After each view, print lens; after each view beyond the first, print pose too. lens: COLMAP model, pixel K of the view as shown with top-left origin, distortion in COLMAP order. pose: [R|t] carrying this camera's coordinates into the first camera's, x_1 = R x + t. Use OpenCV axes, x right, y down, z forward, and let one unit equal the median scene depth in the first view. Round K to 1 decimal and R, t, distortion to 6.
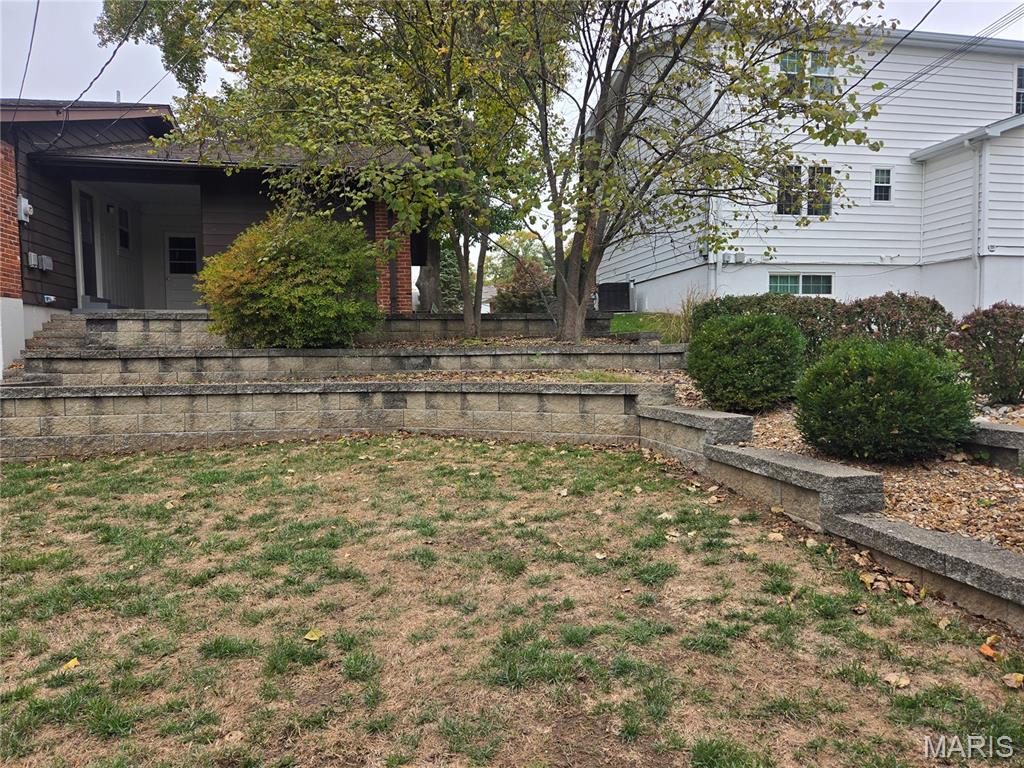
lens RADIAL K [[698.6, 0, 497.8], [0, 698.6, 388.5], [0, 0, 1]] dist [0.047653, -0.034145]
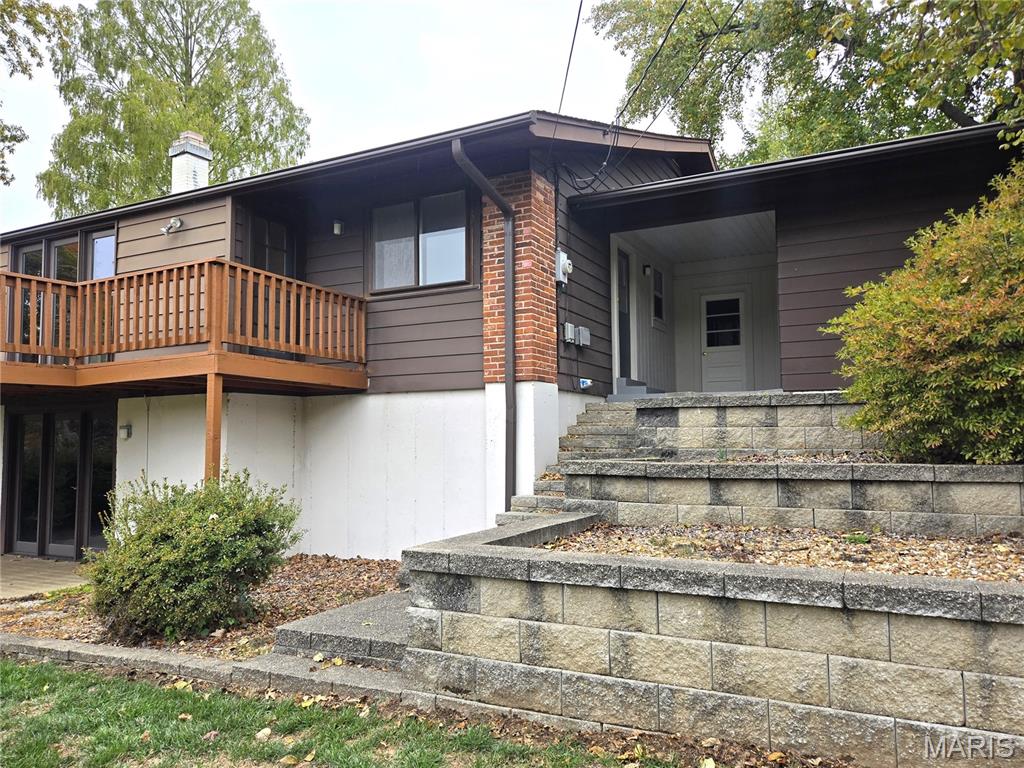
lens RADIAL K [[698.6, 0, 497.8], [0, 698.6, 388.5], [0, 0, 1]] dist [0.047653, -0.034145]
pose [[0.795776, -0.039567, -0.604297, -0.281443], [-0.031783, 0.993759, -0.106922, -0.041430], [0.604756, 0.104293, 0.789552, 0.388585]]
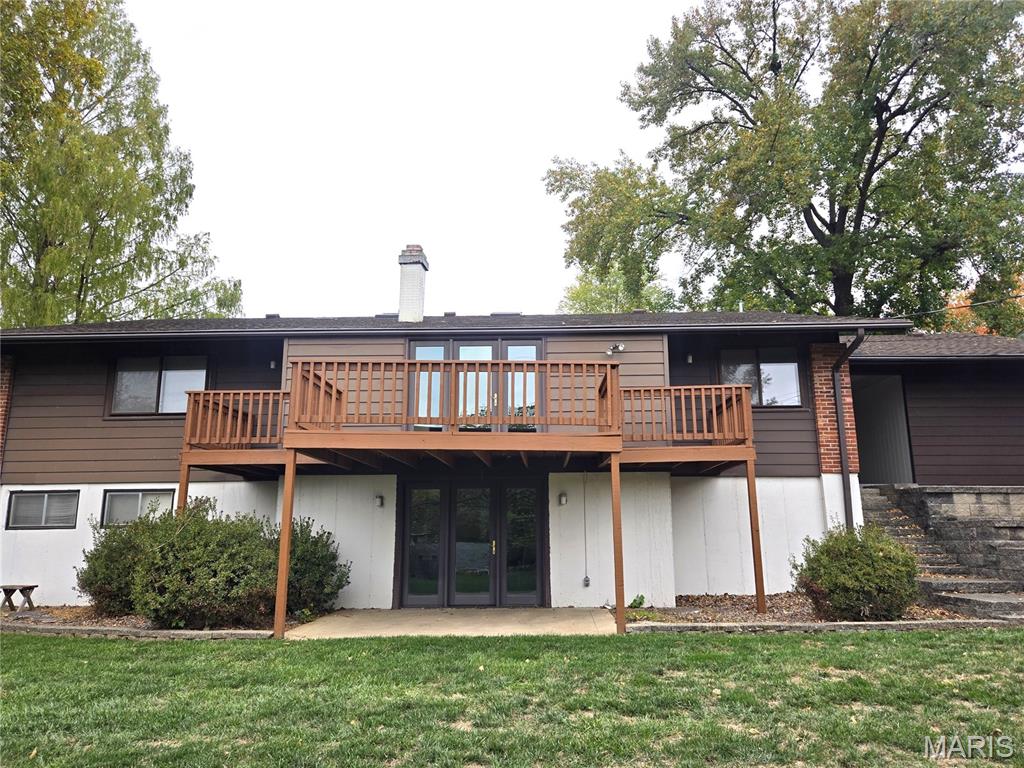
lens RADIAL K [[698.6, 0, 497.8], [0, 698.6, 388.5], [0, 0, 1]] dist [0.047653, -0.034145]
pose [[0.970124, -0.039315, -0.239401, -0.968043], [-0.022645, 0.967800, -0.250699, 0.040605], [0.241549, 0.248631, 0.937996, -0.274312]]
